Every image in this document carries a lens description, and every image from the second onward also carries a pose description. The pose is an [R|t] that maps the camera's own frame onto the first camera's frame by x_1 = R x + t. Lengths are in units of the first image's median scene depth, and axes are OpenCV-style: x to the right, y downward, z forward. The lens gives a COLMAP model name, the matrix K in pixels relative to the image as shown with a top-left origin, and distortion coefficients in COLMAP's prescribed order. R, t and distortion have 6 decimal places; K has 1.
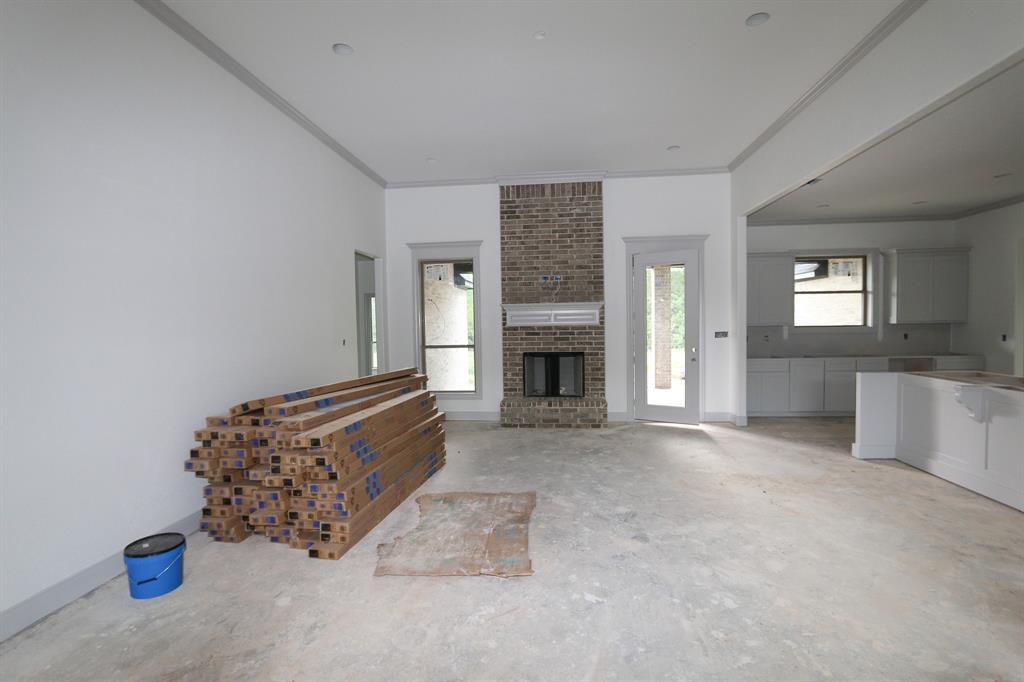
lens RADIAL K [[473.8, 0, 510.6], [0, 473.8, 345.6], [0, 0, 1]] dist [-0.017132, 0.001404]
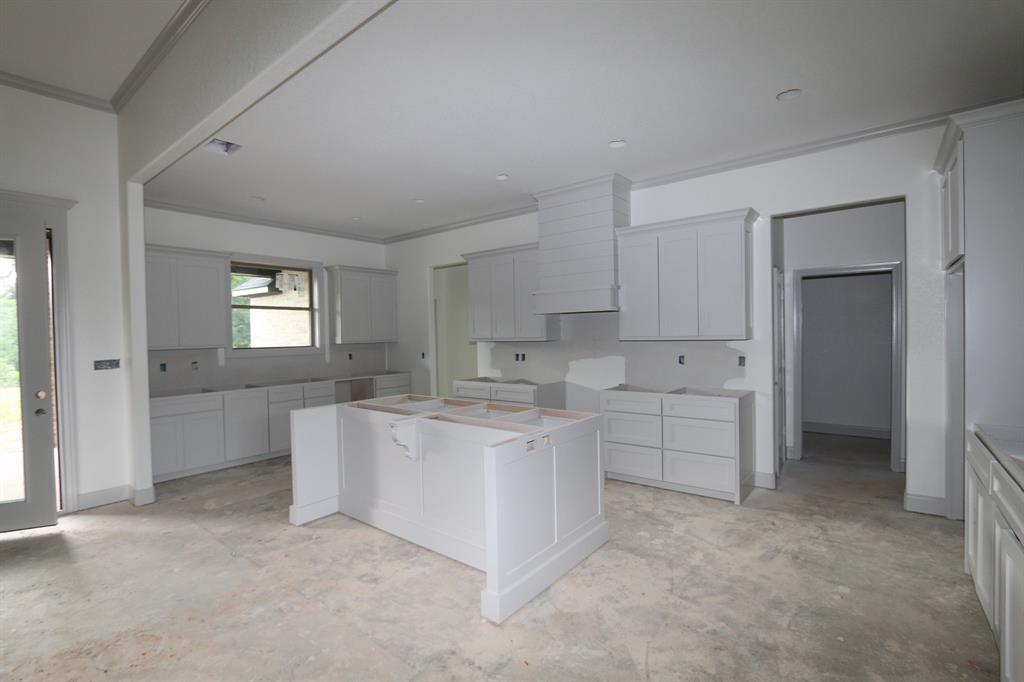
lens RADIAL K [[473.8, 0, 507.7], [0, 473.8, 336.5], [0, 0, 1]] dist [-0.017132, 0.001404]
pose [[0.535801, 0.003740, 0.844336, 0.202665], [0.047545, 0.998270, -0.034593, -0.013047], [-0.843005, 0.058679, 0.534696, 0.210843]]
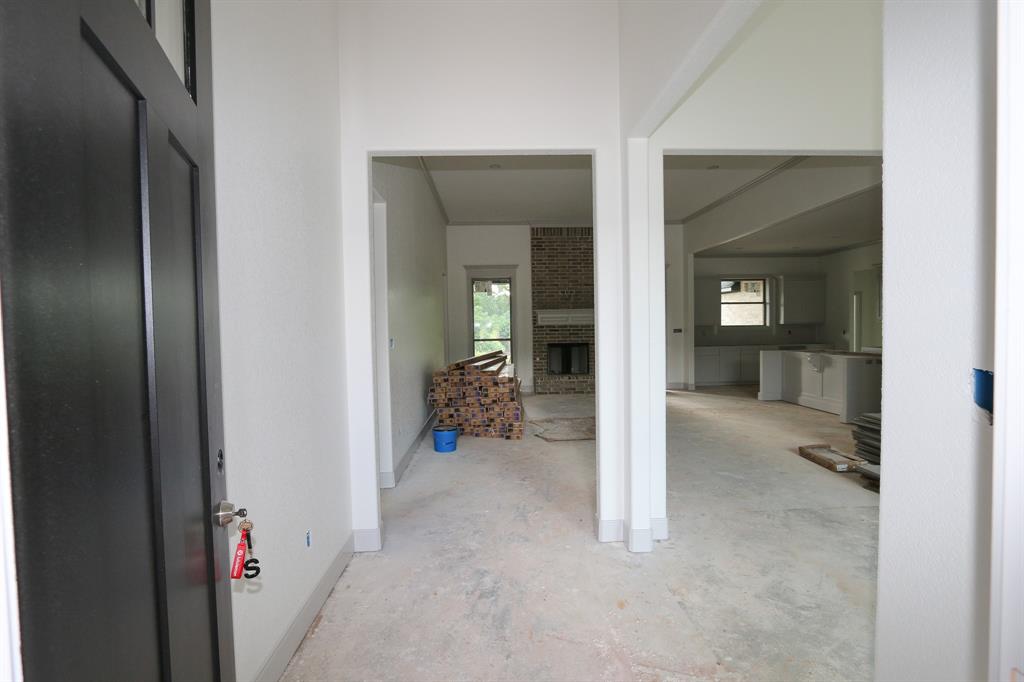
lens RADIAL K [[473.8, 0, 508.7], [0, 473.8, 347.2], [0, 0, 1]] dist [-0.017132, 0.001404]
pose [[0.989332, -0.005322, 0.145580, -0.302906], [0.006363, 0.999957, -0.006688, 0.035315], [-0.145538, 0.007543, 0.989324, -0.408930]]
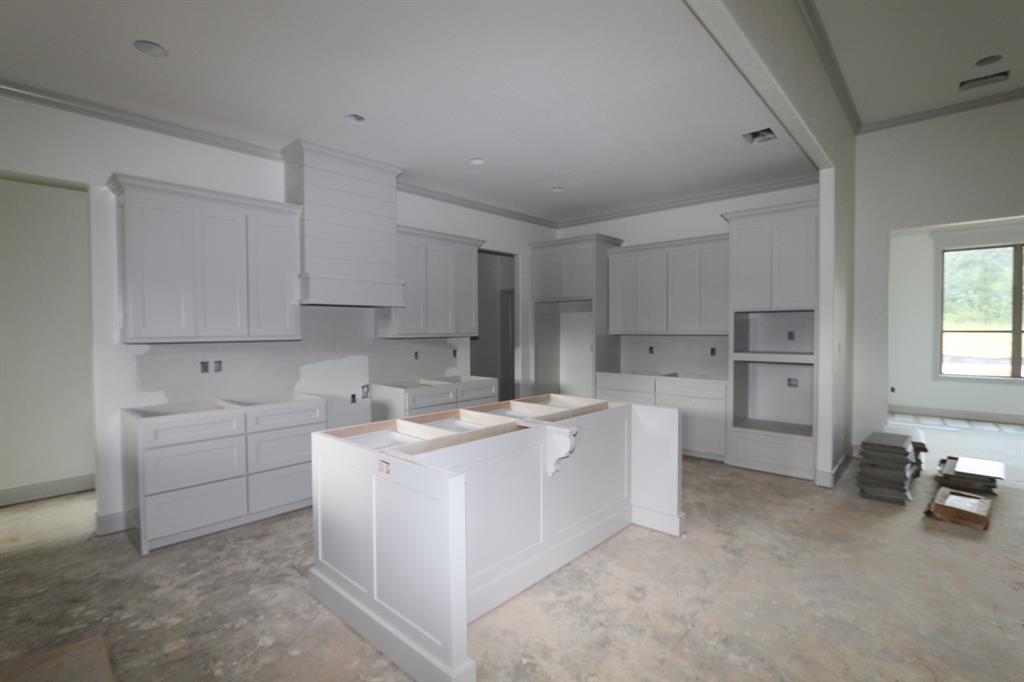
lens RADIAL K [[473.8, 0, 506.1], [0, 473.8, 337.5], [0, 0, 1]] dist [-0.017132, 0.001404]
pose [[-0.804295, 0.010371, 0.594140, 0.345621], [0.045065, 0.998033, 0.043584, -0.046791], [-0.592519, 0.061829, -0.803180, 0.899764]]
